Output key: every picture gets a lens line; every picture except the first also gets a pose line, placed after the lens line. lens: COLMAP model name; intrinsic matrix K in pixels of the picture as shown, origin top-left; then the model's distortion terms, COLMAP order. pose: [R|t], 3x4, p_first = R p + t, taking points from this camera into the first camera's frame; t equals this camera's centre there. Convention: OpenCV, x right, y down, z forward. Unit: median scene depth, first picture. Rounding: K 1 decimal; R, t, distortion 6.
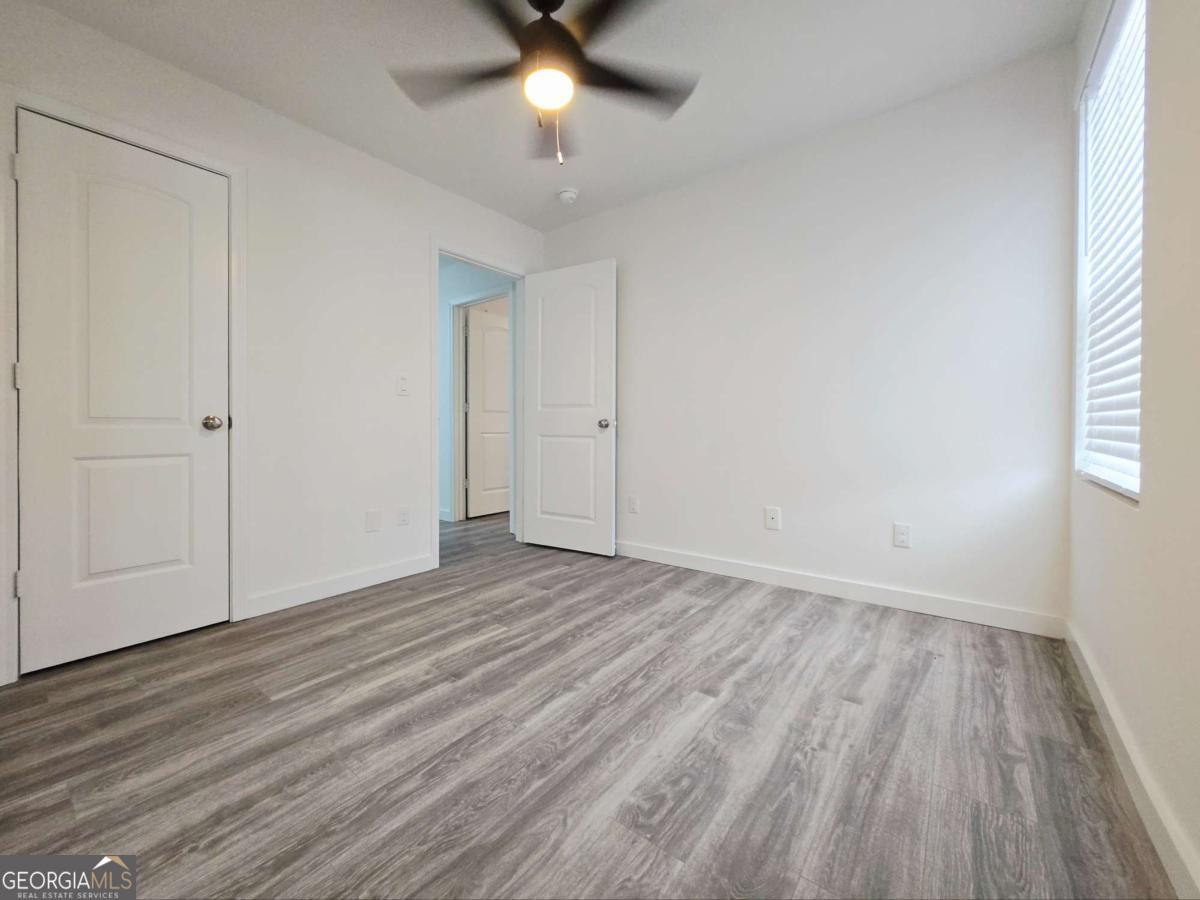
lens RADIAL K [[470.3, 0, 579.1], [0, 470.3, 426.2], [0, 0, 1]] dist [0.001711, -0.000169]
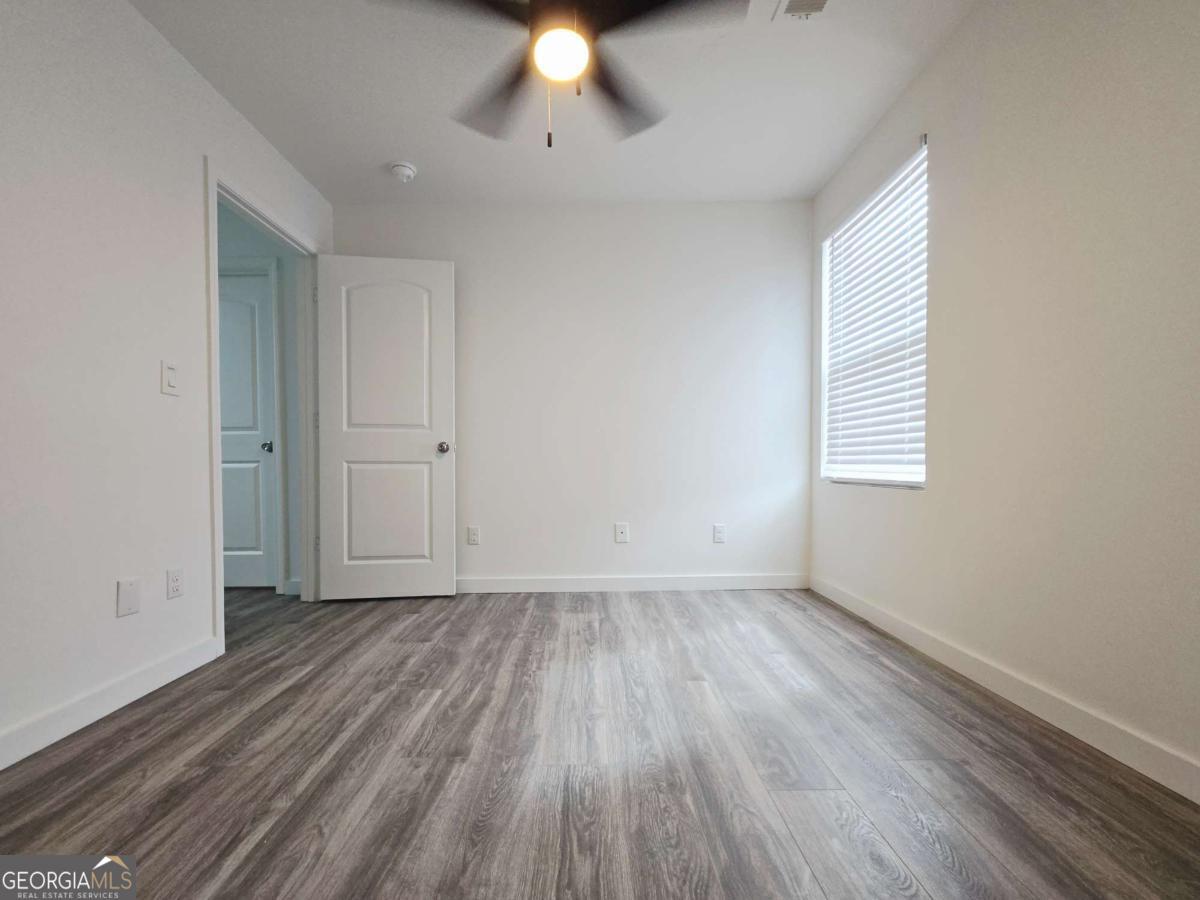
lens RADIAL K [[485.9, 0, 572.9], [0, 485.9, 469.3], [0, 0, 1]] dist [0.000188, -0.000166]
pose [[0.788848, -0.009094, 0.614521, -0.524001], [0.002234, 0.999926, 0.011929, 0.042805], [-0.614584, -0.008037, 0.788810, 0.217935]]
